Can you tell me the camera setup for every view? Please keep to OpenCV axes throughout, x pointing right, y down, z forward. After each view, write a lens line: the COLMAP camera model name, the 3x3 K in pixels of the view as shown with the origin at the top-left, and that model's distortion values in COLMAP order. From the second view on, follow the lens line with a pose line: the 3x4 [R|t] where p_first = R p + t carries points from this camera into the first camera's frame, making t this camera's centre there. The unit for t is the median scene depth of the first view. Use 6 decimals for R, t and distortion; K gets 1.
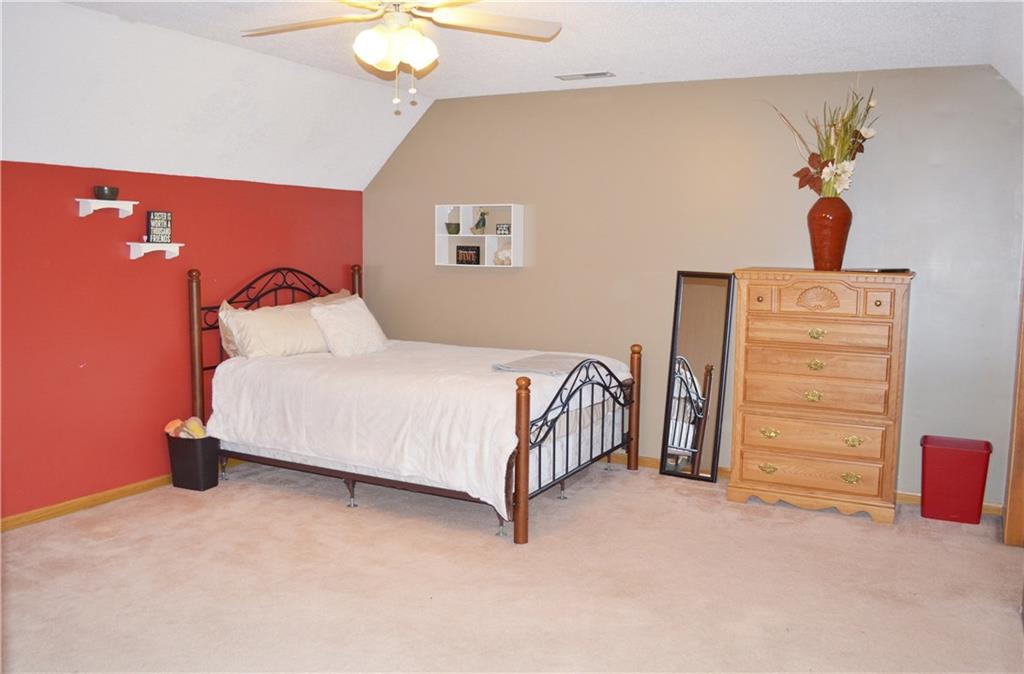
lens RADIAL K [[819.4, 0, 512.0], [0, 819.4, 337.0], [0, 0, 1]] dist [-0.005043, -0.004073]
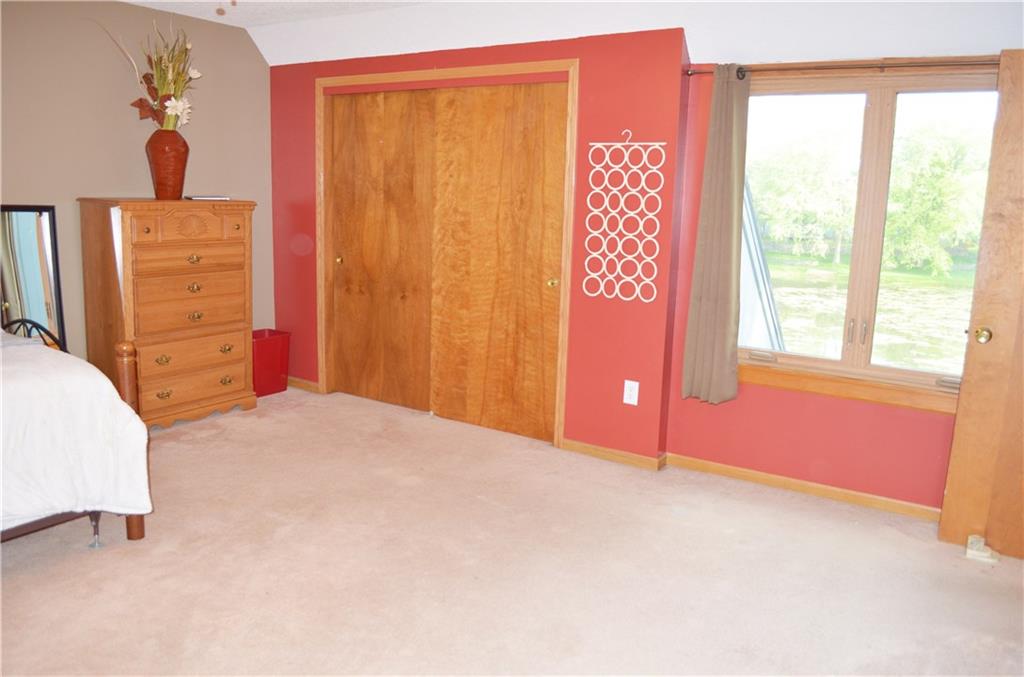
lens RADIAL K [[804.9, 0, 512.0], [0, 804.9, 338.5], [0, 0, 1]] dist [-0.067593, 0.000443]
pose [[0.126765, -0.190073, 0.973552, -0.609027], [0.070824, 0.980699, 0.182247, -0.061596], [-0.989401, 0.045848, 0.137780, 0.434570]]
